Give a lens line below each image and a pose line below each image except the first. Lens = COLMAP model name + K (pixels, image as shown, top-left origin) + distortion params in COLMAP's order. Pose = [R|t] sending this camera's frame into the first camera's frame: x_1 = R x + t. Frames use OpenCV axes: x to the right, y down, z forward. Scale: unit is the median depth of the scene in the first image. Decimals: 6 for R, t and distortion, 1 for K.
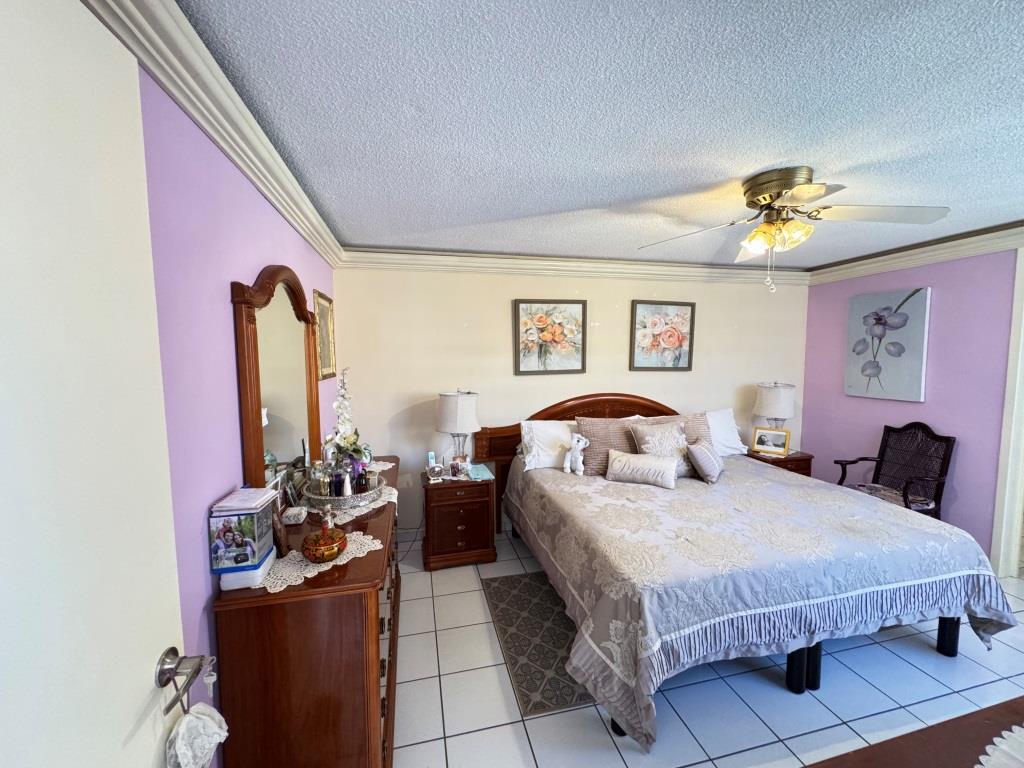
lens RADIAL K [[408.9, 0, 511.5], [0, 408.9, 381.6], [0, 0, 1]] dist [-0.000616, 0.000219]
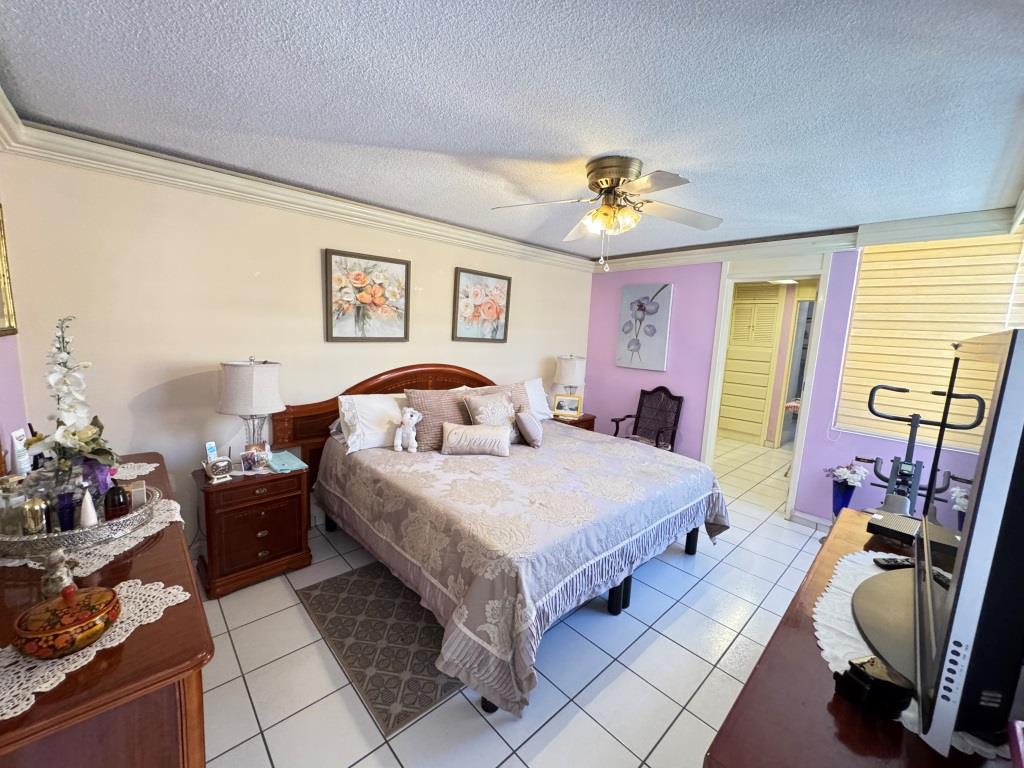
lens RADIAL K [[408.9, 0, 511.5], [0, 408.9, 381.6], [0, 0, 1]] dist [-0.000616, 0.000219]
pose [[0.869003, -0.017795, 0.494486, -0.106517], [-0.015565, 0.997875, 0.063264, 0.009941], [-0.494561, -0.062673, 0.866880, 0.118661]]
